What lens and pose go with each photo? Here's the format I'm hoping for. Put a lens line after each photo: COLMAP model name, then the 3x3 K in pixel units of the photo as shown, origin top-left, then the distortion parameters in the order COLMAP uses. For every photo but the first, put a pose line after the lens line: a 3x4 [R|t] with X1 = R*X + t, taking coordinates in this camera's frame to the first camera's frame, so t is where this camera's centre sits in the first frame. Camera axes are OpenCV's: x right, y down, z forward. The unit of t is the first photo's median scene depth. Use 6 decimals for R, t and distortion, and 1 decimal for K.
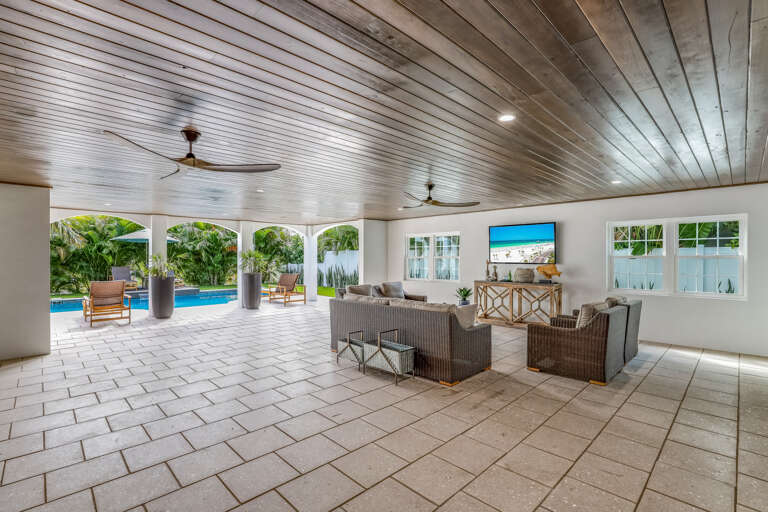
lens RADIAL K [[347.5, 0, 392.0], [0, 347.5, 253.8], [0, 0, 1]] dist [-0.000029, 0.000117]
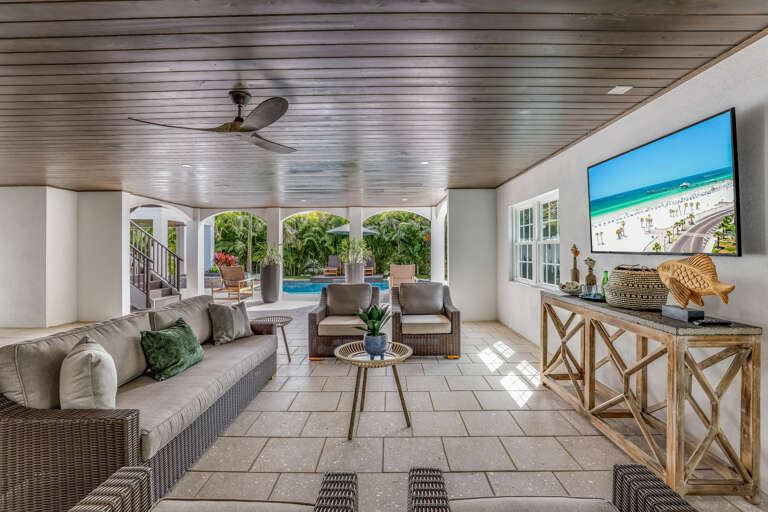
lens RADIAL K [[347.5, 0, 407.7], [0, 347.5, 252.0], [0, 0, 1]] dist [-0.000029, 0.000117]
pose [[0.725783, 0.003265, -0.687916, 0.334756], [0.009219, 0.999853, 0.014472, 0.014088], [0.687862, -0.016845, 0.725646, 0.433840]]
